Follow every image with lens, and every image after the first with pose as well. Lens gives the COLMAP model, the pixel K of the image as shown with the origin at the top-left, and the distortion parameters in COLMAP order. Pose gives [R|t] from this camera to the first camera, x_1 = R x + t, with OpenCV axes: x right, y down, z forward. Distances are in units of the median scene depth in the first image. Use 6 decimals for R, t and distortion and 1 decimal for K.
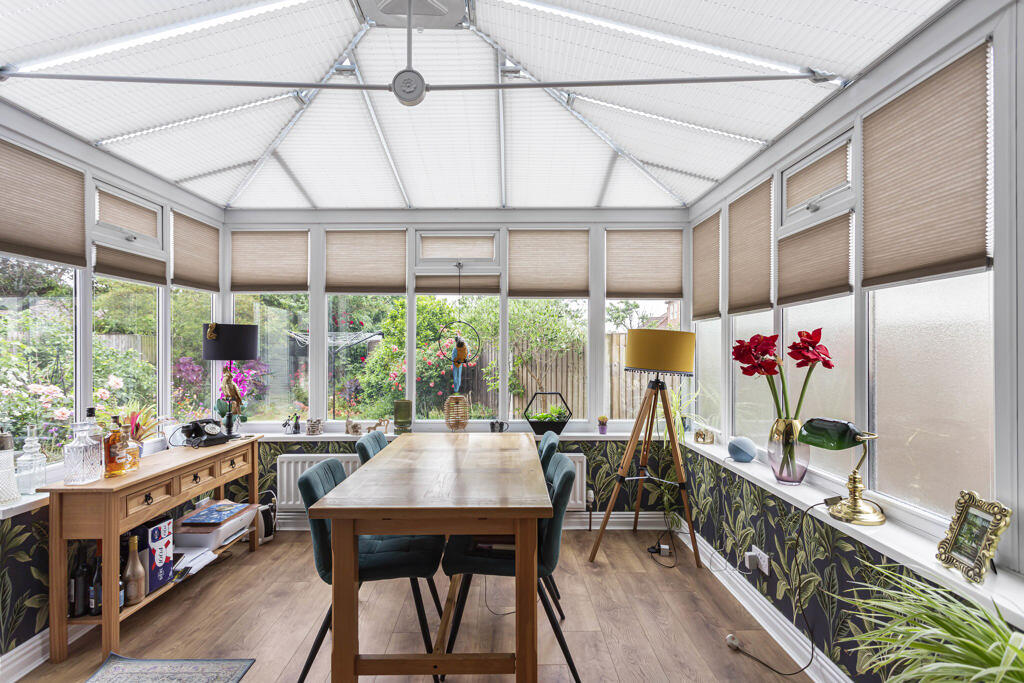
lens RADIAL K [[493.7, 0, 518.1], [0, 493.7, 345.6], [0, 0, 1]] dist [-0.000204, 0.002416]
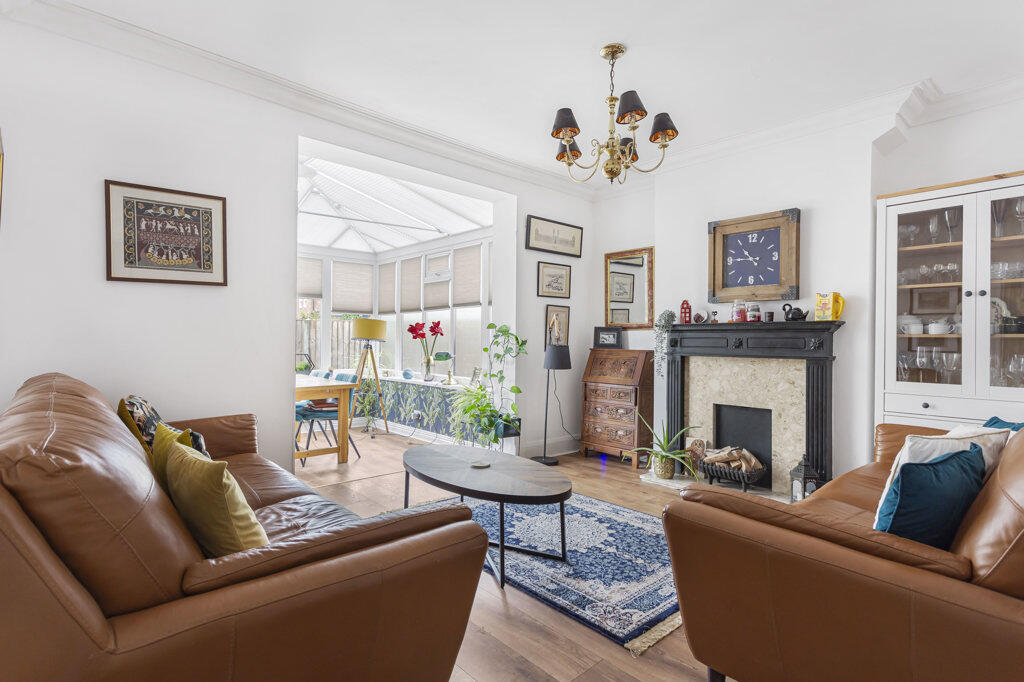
lens RADIAL K [[493.7, 0, 513.8], [0, 493.7, 340.1], [0, 0, 1]] dist [-0.000204, 0.002416]
pose [[0.751942, 0.007145, 0.659191, -0.587562], [-0.013218, 0.999904, 0.004239, 0.036462], [-0.659097, -0.011901, 0.751964, -0.884345]]
